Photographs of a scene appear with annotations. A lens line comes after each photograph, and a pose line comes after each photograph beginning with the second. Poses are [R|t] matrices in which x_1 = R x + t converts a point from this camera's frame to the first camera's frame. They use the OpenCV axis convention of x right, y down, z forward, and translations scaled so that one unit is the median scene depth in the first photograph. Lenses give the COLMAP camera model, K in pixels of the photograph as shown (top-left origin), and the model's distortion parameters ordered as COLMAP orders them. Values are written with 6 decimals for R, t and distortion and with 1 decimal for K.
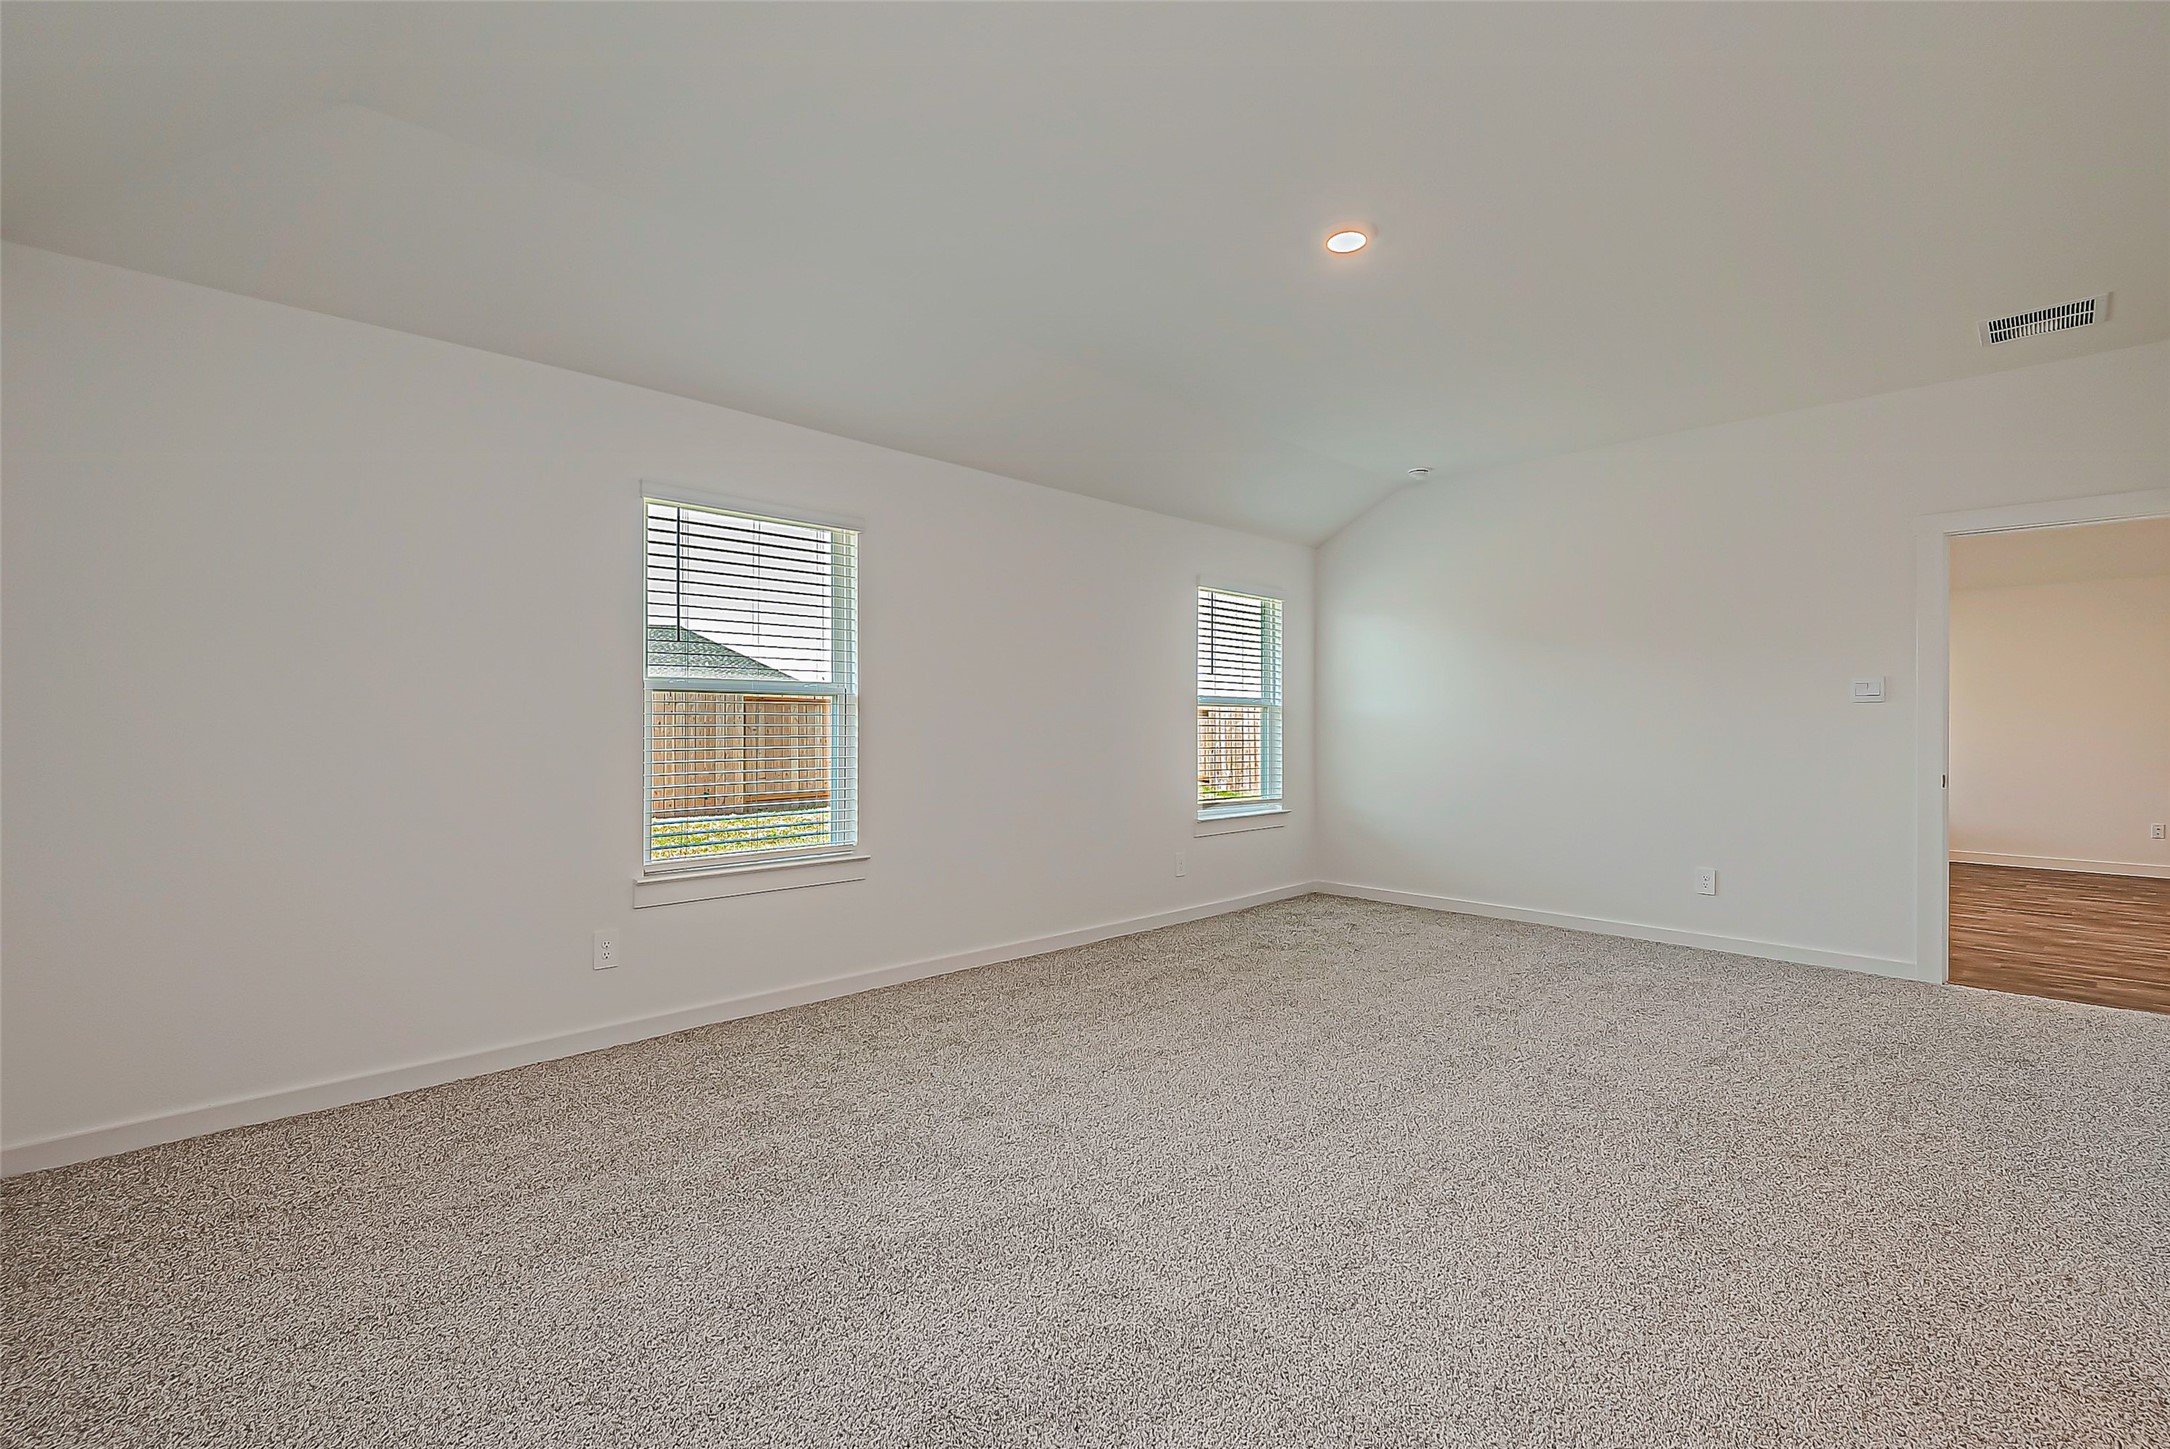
lens RADIAL K [[906.4, 0, 1088.4], [0, 906.4, 730.0], [0, 0, 1]] dist [-0.005033, -0.000146]
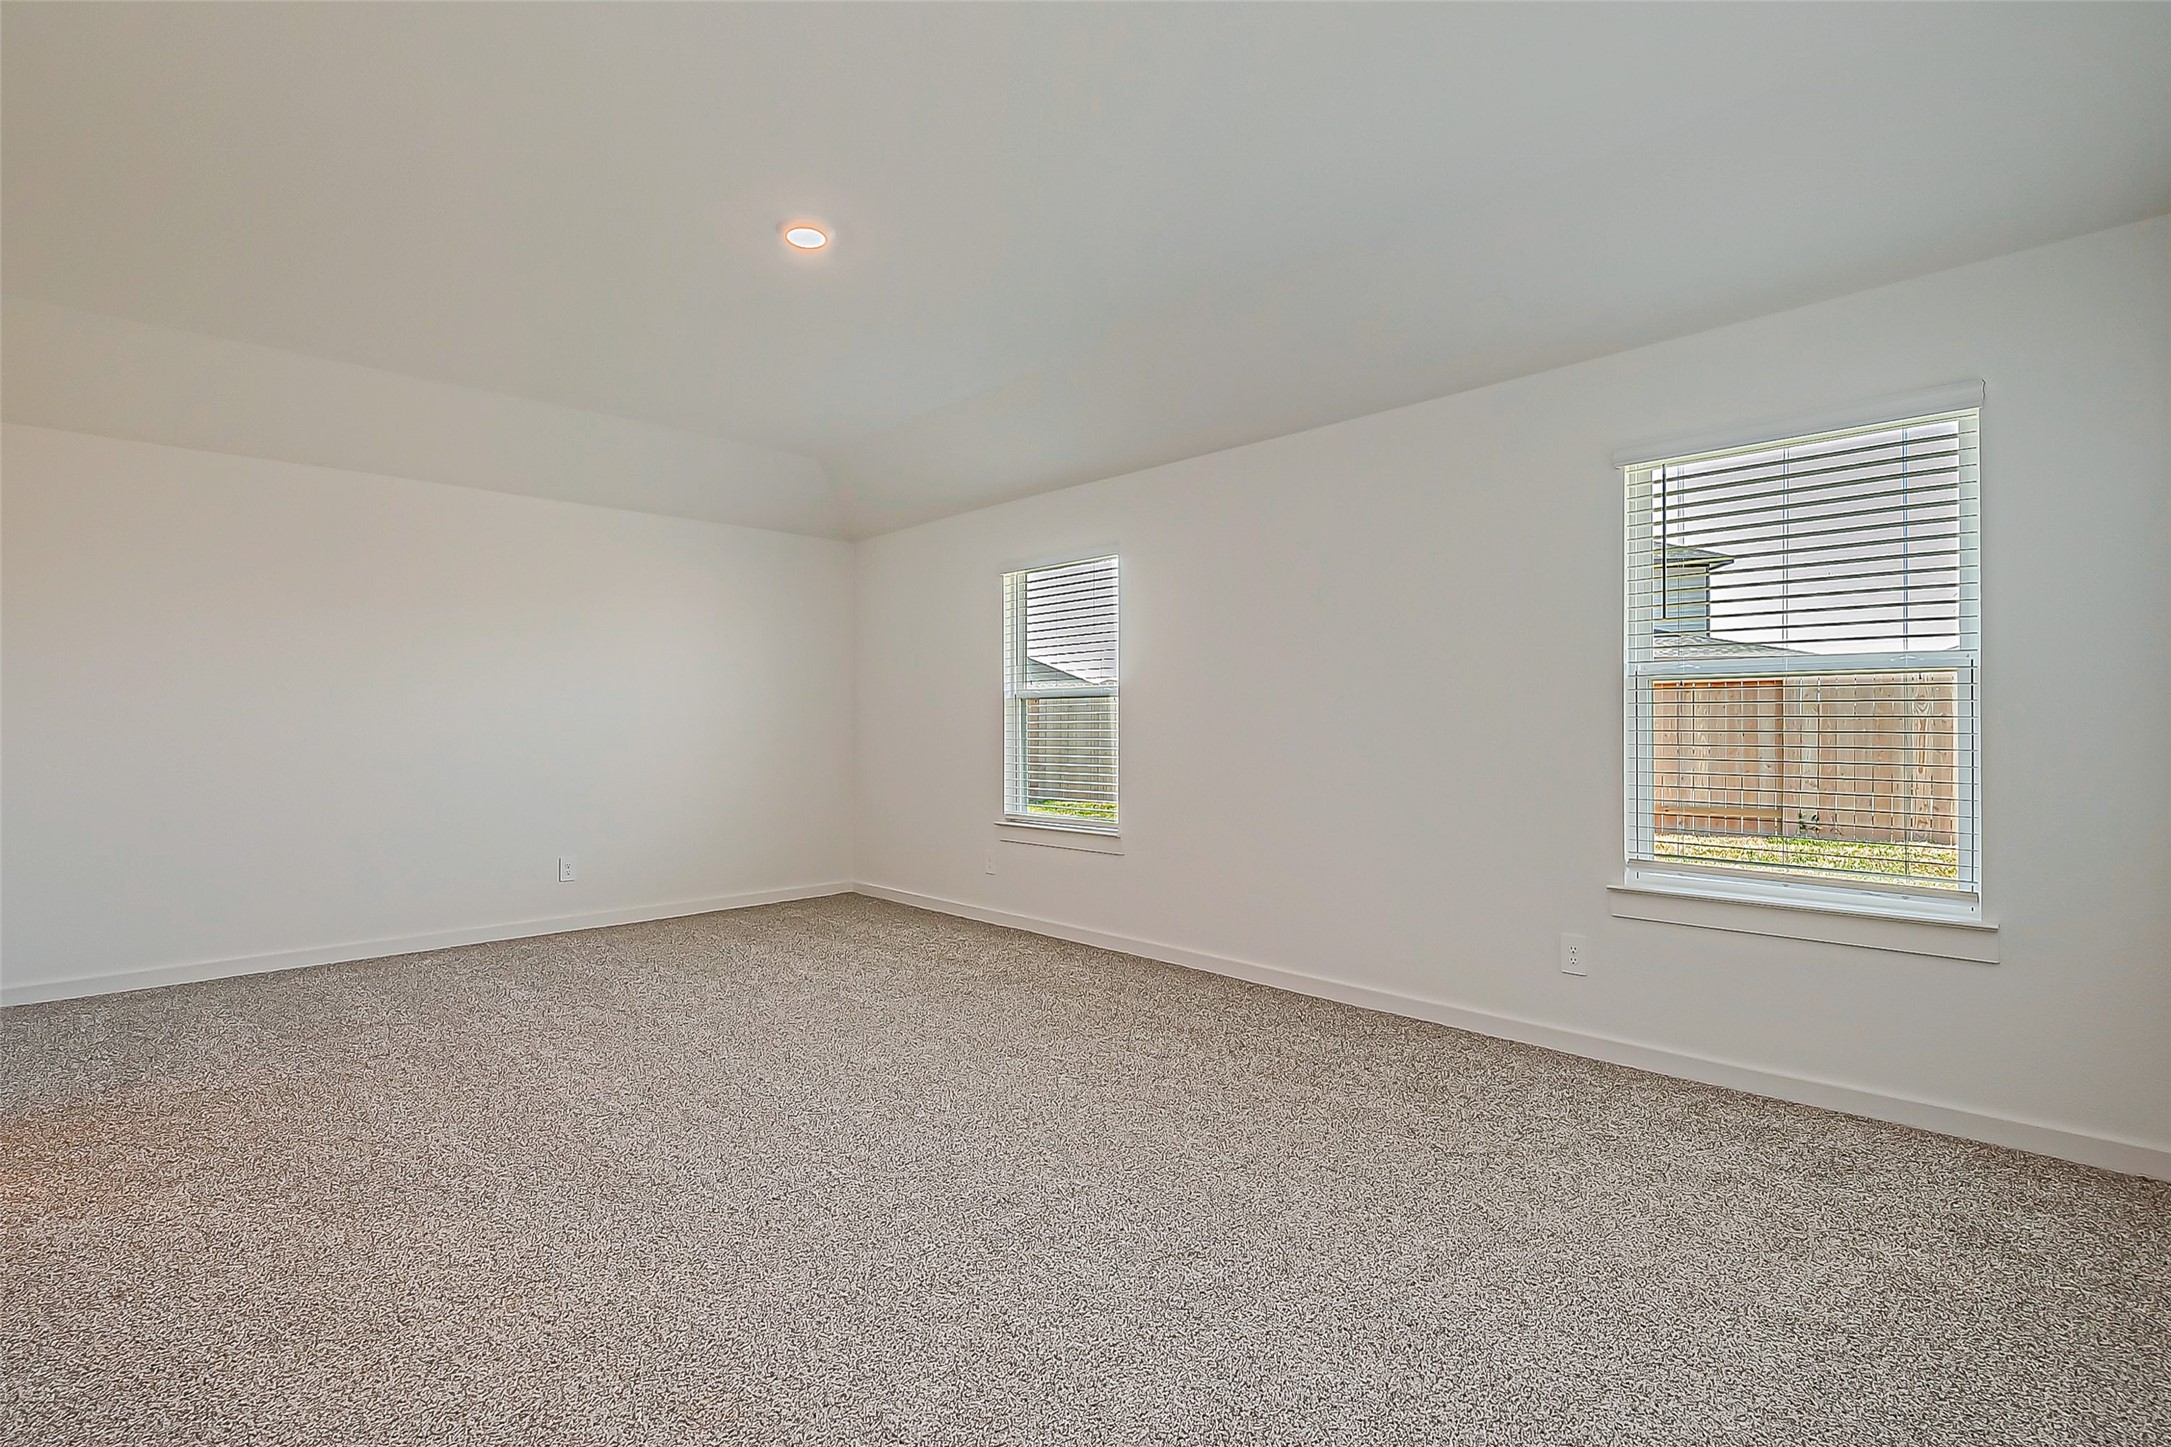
lens RADIAL K [[906.9, 0, 1088.9], [0, 906.9, 729.0], [0, 0, 1]] dist [-0.005033, -0.000146]
pose [[0.075866, -0.003690, -0.997111, 0.897653], [-0.006705, 0.999969, -0.004211, 0.010056], [0.997095, 0.007005, 0.075839, 0.872303]]
